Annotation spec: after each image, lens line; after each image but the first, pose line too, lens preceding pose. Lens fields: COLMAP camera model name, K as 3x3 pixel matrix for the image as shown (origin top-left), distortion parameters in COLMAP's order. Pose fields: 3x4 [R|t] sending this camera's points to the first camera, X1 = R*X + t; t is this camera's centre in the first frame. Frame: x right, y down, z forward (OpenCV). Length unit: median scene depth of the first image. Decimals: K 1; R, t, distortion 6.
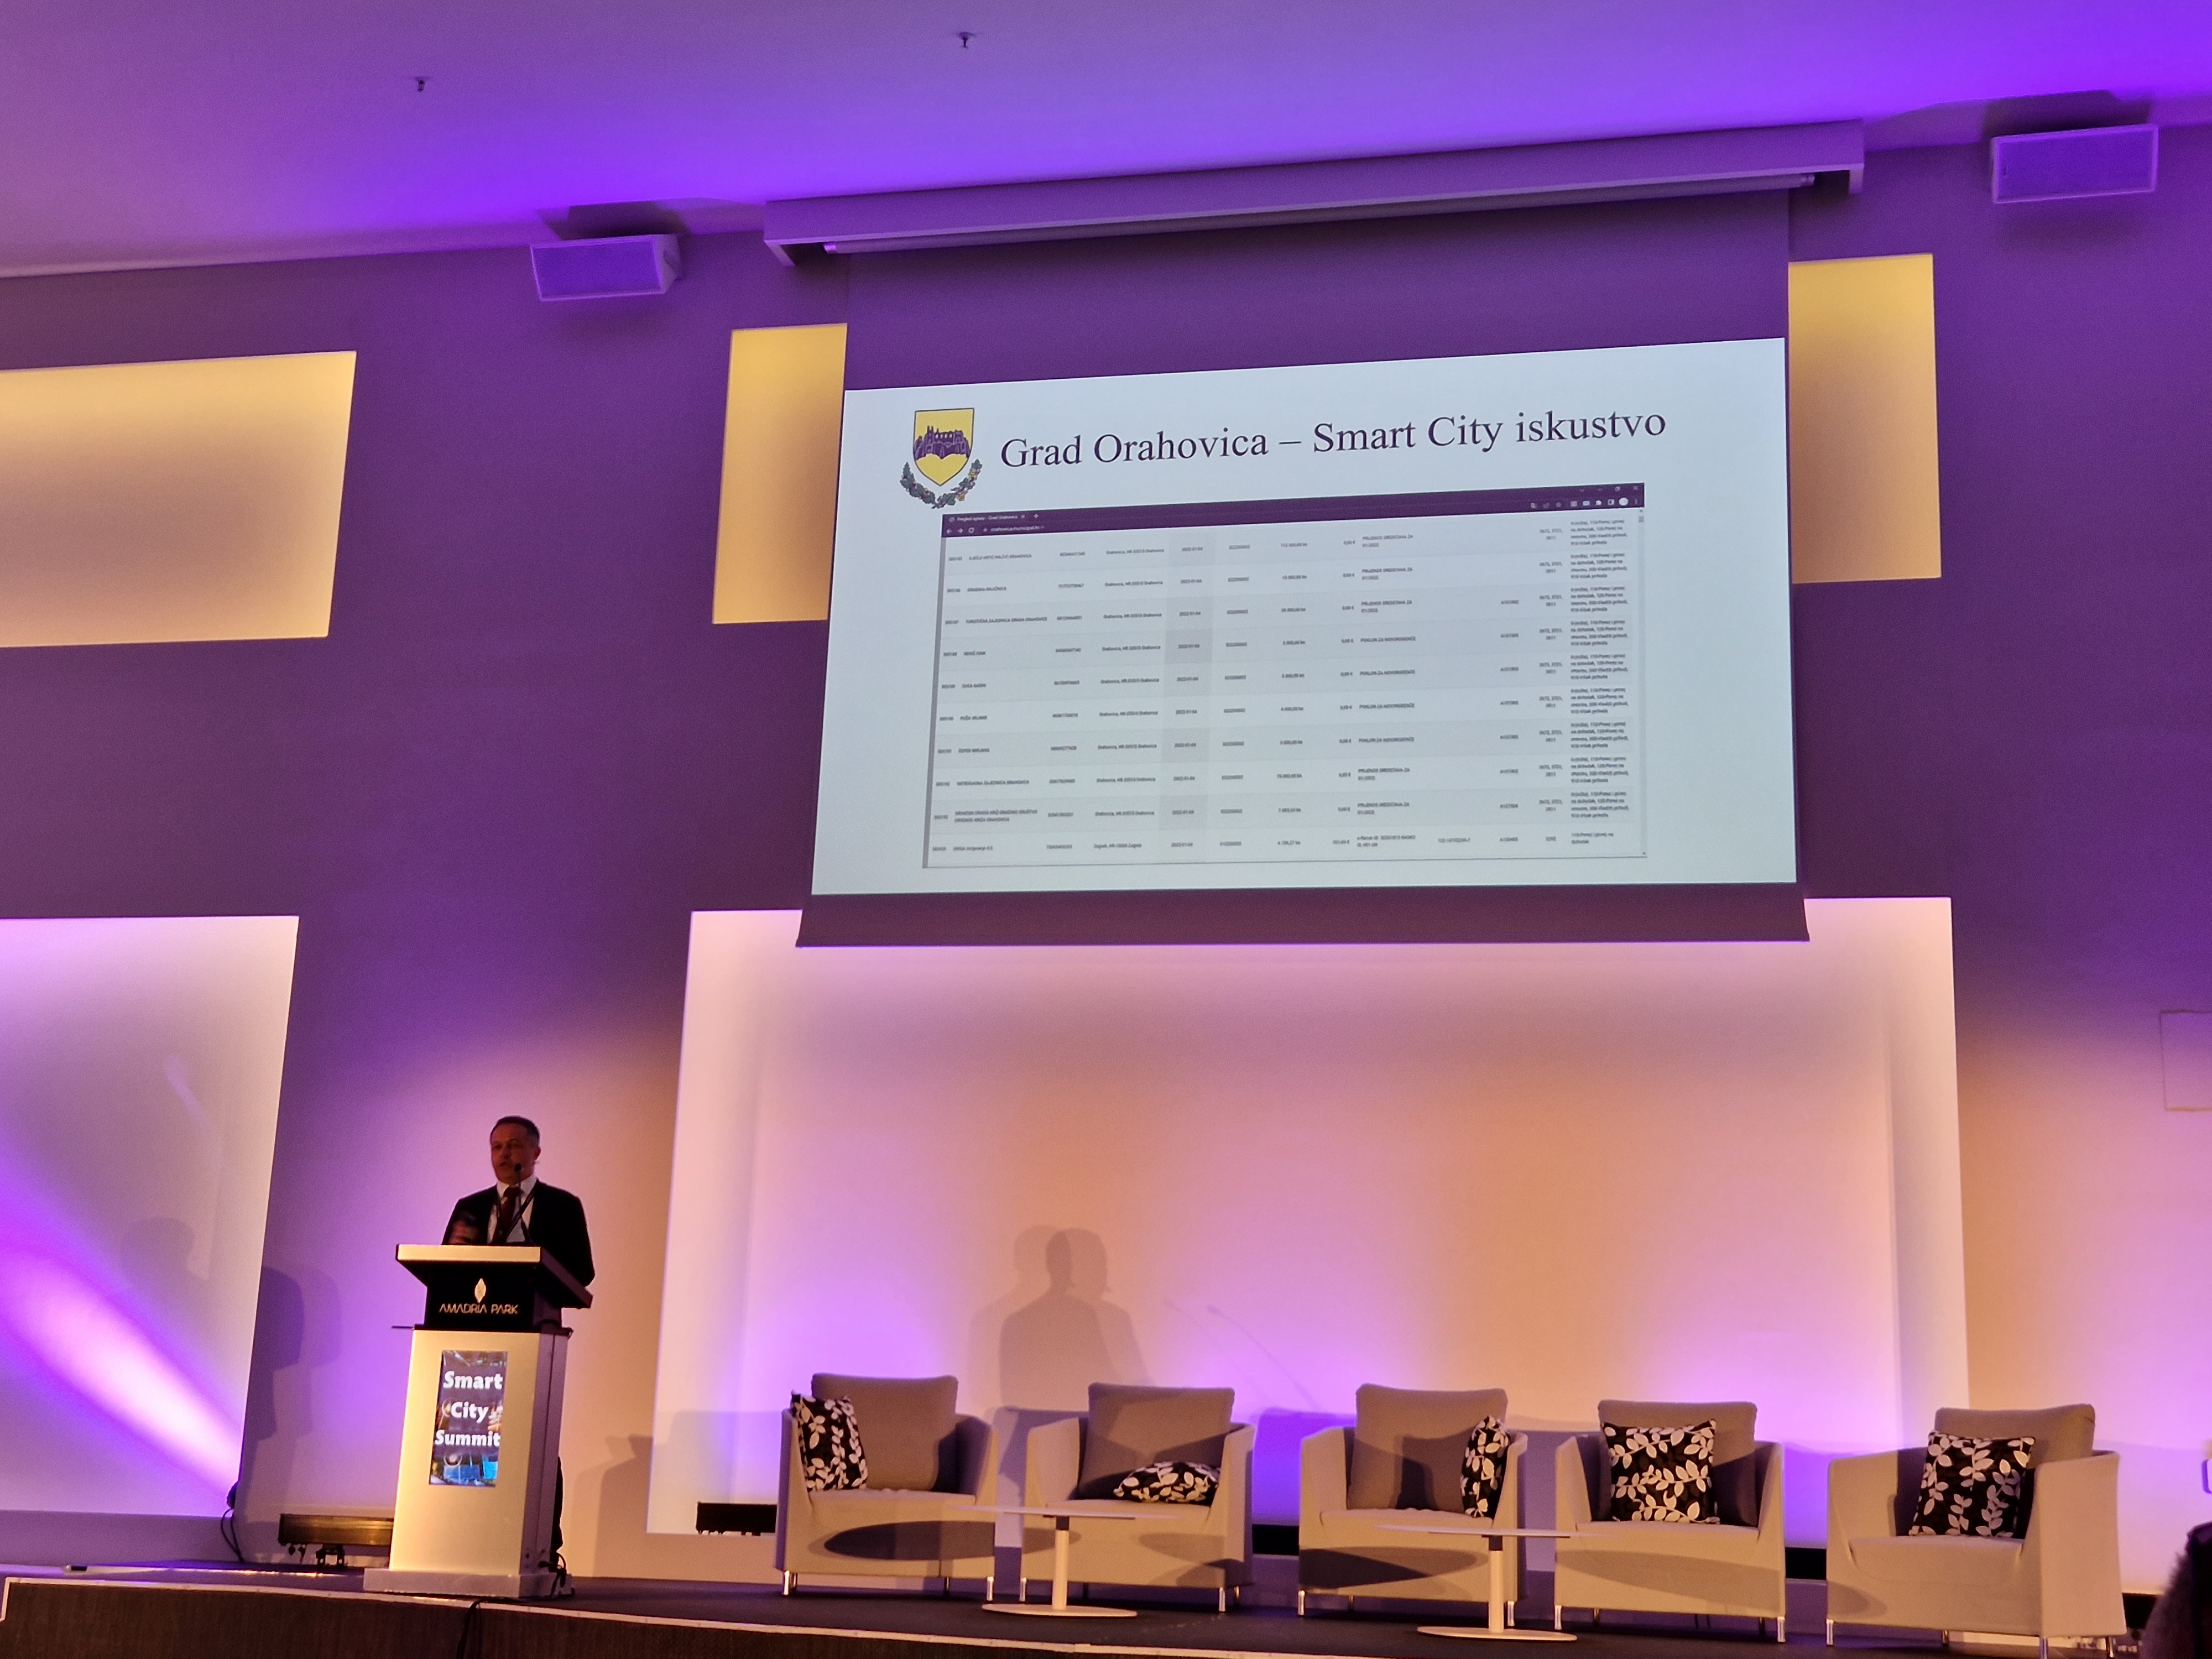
lens RADIAL K [[2925.1, 0, 1106.0], [0, 2925.1, 829.5], [0, 0, 1]] dist [0.184586, -0.436664]
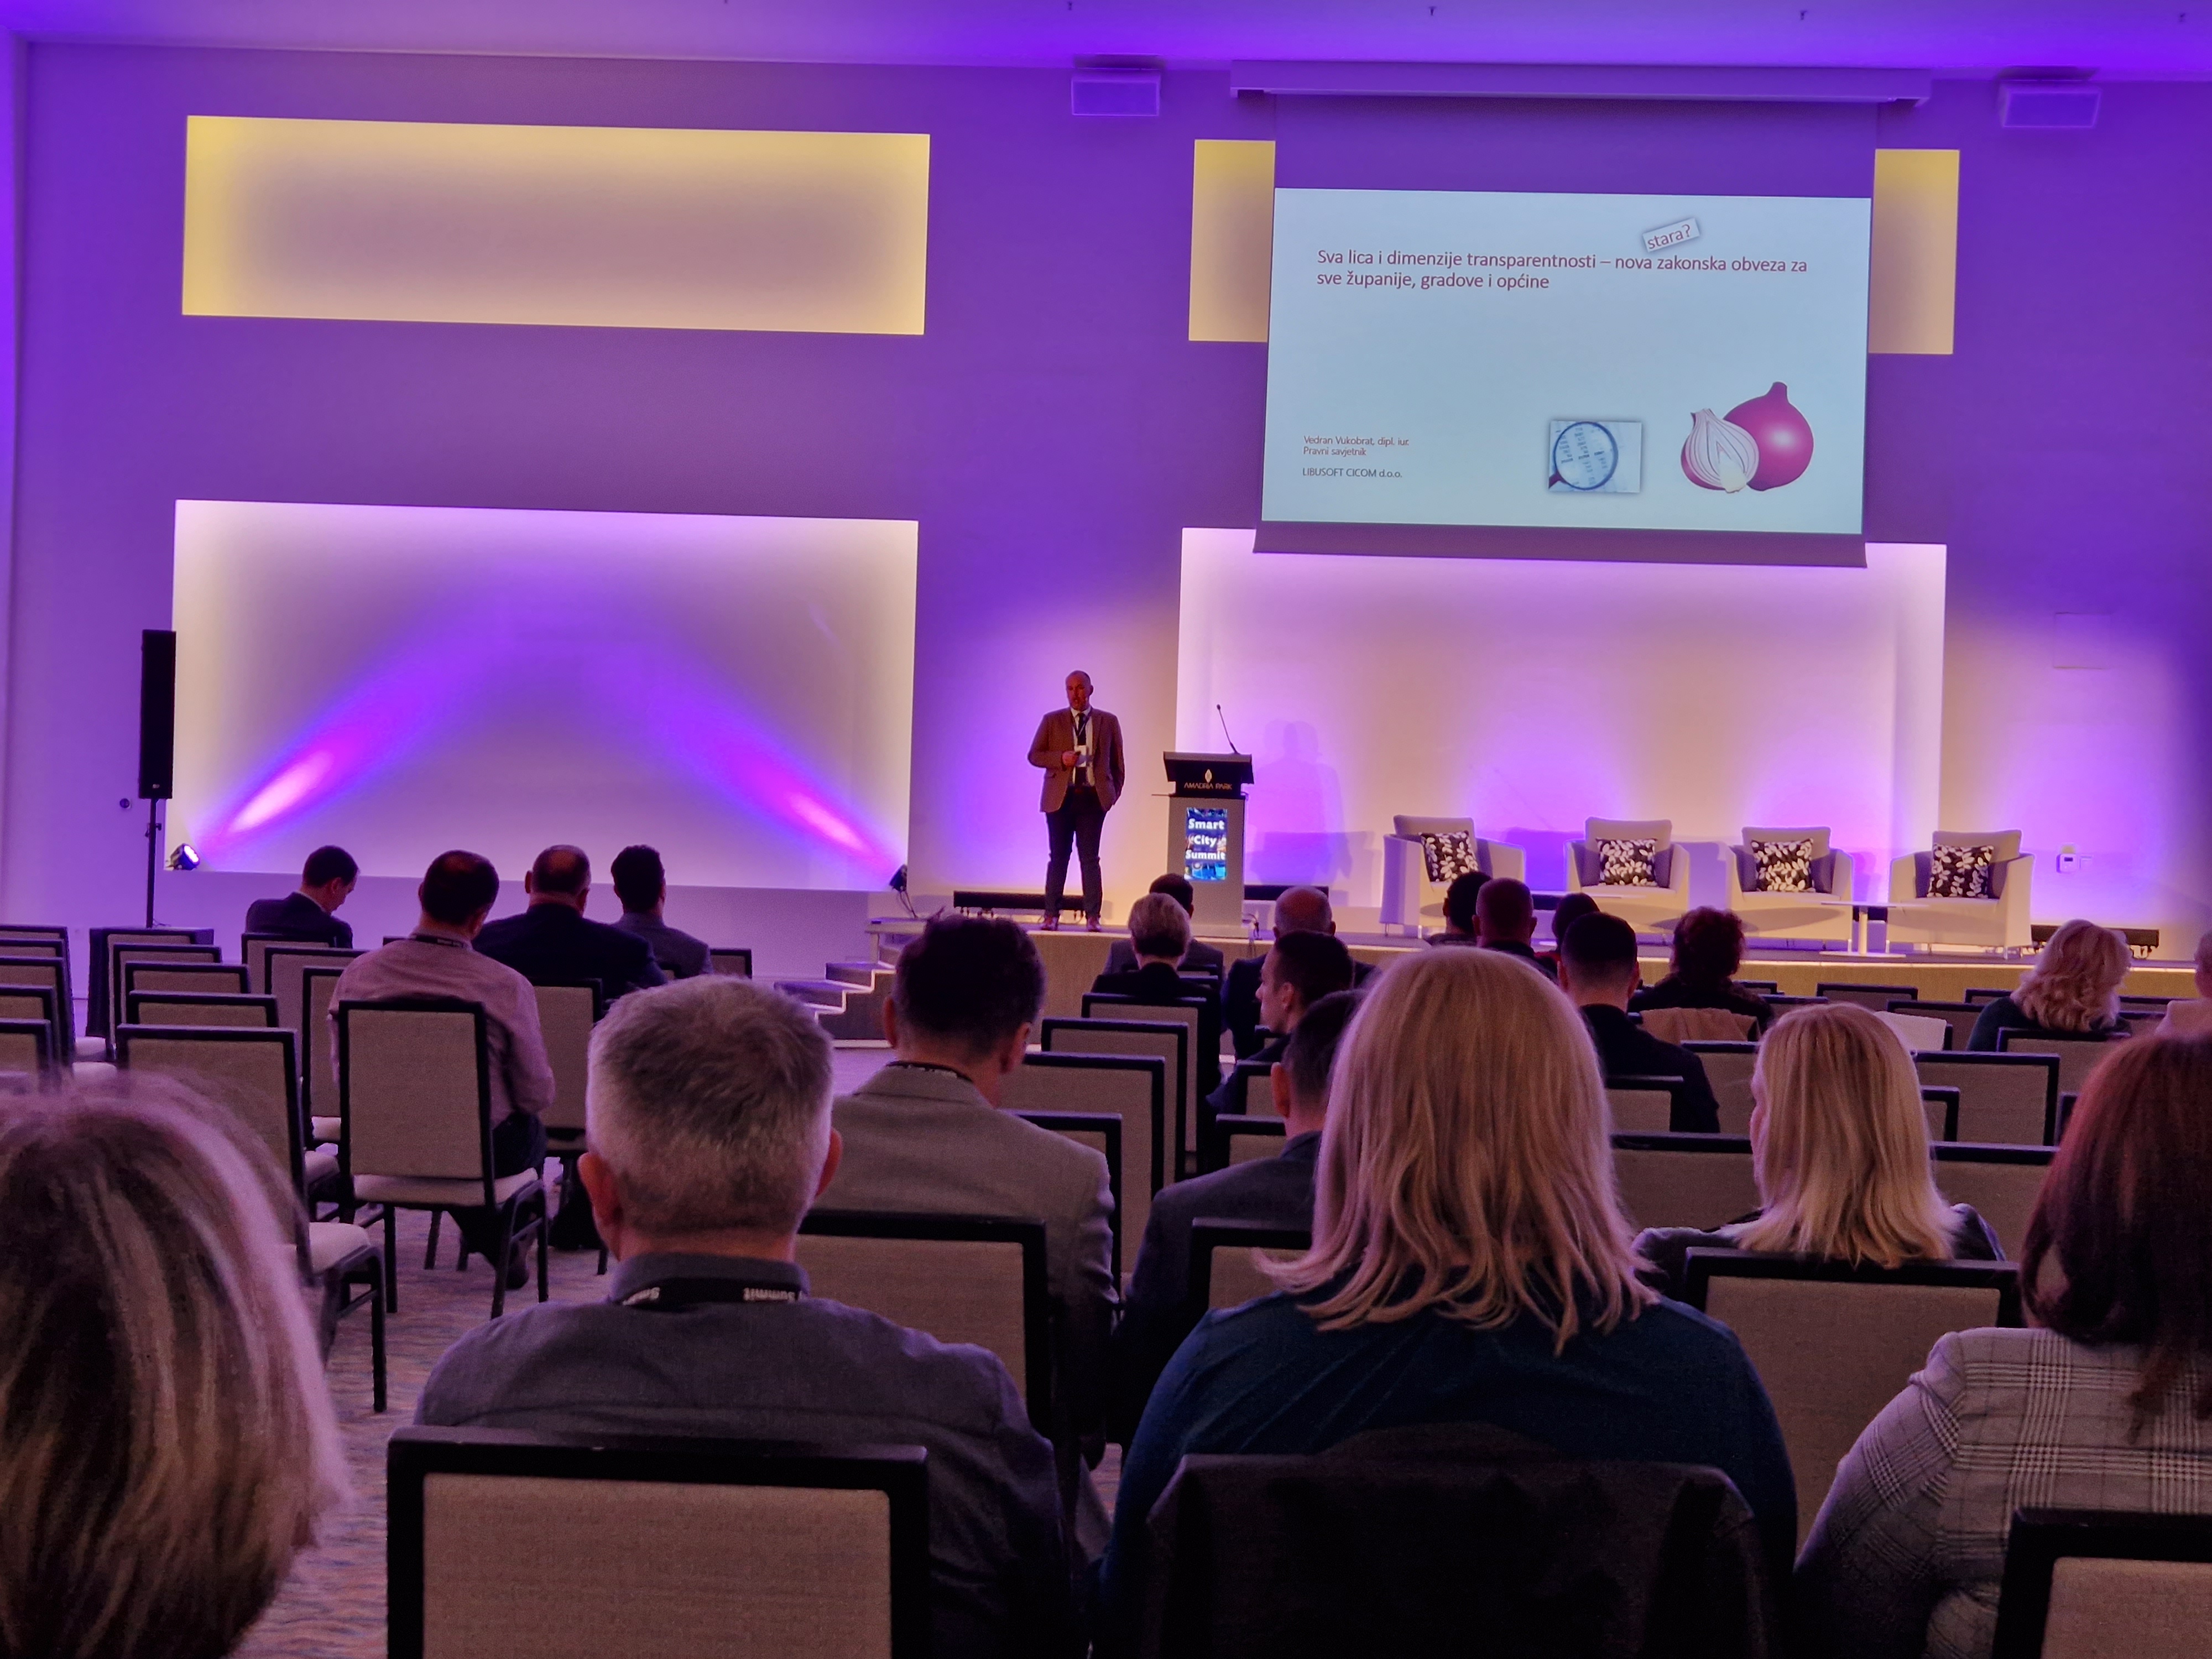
lens RADIAL K [[2925.1, 0, 1106.0], [0, 2925.1, 829.5], [0, 0, 1]] dist [0.184586, -0.436664]
pose [[0.979589, -0.005246, 0.200943, -0.557005], [-0.040394, 0.974129, 0.222353, -0.183104], [-0.196911, -0.225931, 0.954034, -0.620140]]
